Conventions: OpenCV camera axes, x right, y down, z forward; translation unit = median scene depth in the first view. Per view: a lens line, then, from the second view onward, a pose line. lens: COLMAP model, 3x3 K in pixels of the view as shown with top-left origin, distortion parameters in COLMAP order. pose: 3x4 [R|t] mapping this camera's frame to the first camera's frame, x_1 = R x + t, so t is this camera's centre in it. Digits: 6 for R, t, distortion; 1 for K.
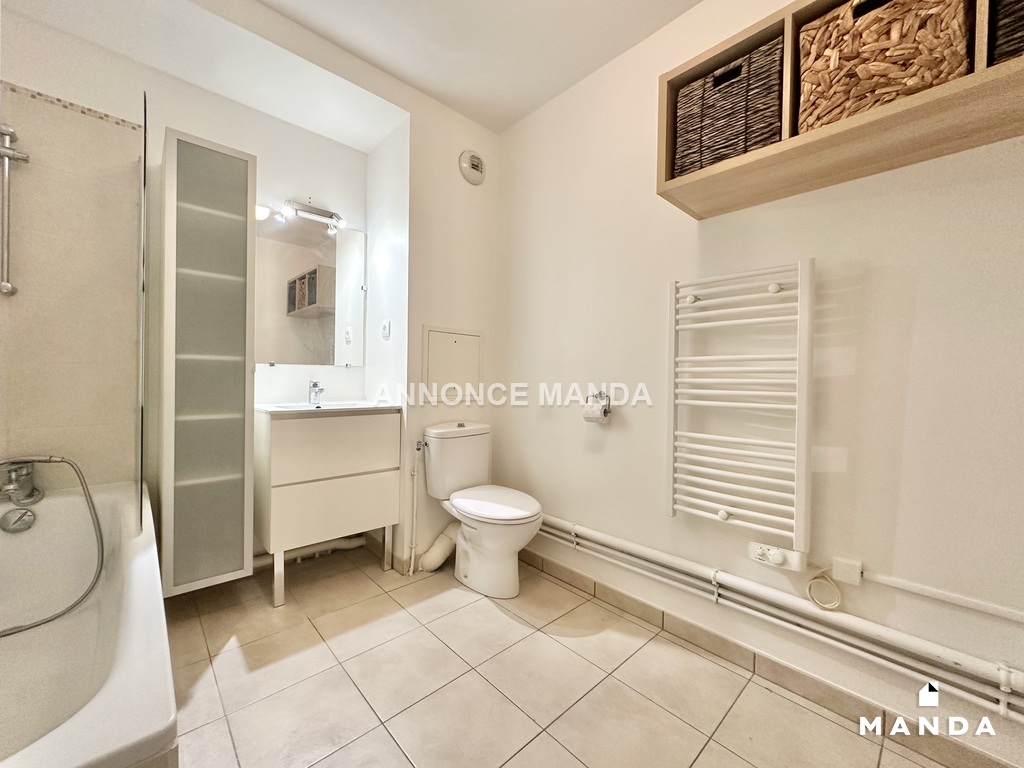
lens RADIAL K [[407.8, 0, 511.2], [0, 407.8, 382.9], [0, 0, 1]] dist [-0.000544, 0.000122]
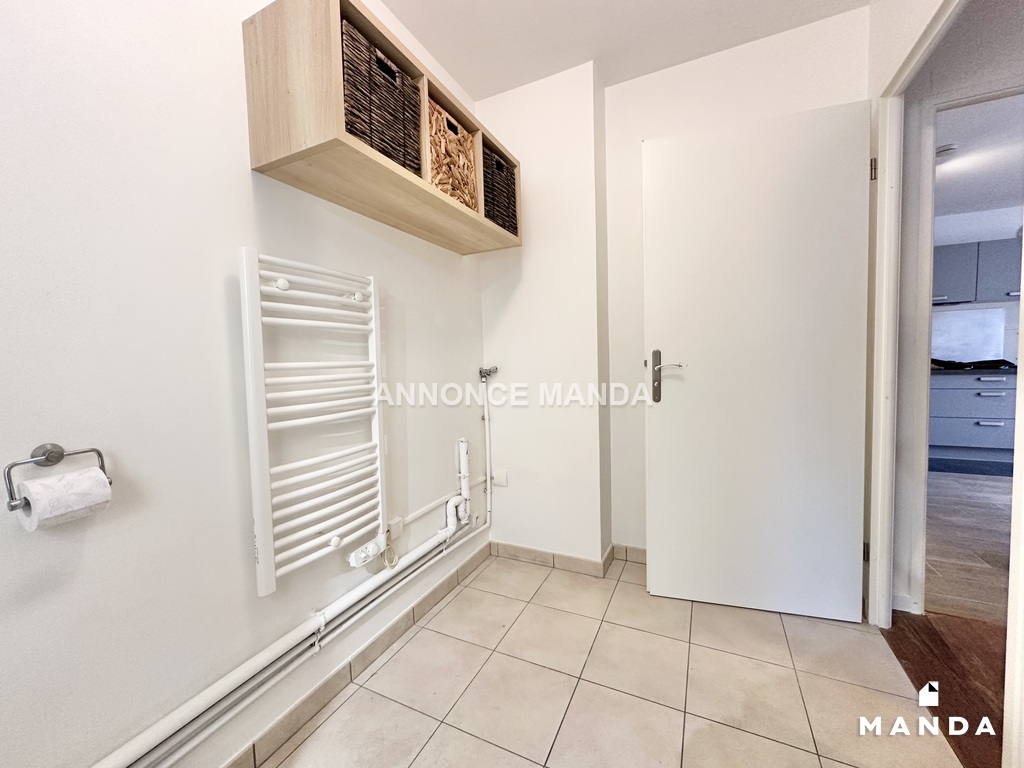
lens RADIAL K [[407.8, 0, 511.2], [0, 407.8, 382.9], [0, 0, 1]] dist [-0.000544, 0.000122]
pose [[-0.362043, -0.058568, 0.930320, -0.487288], [0.033066, 0.996589, 0.075608, -0.086236], [-0.931575, 0.058135, -0.358871, 1.087156]]
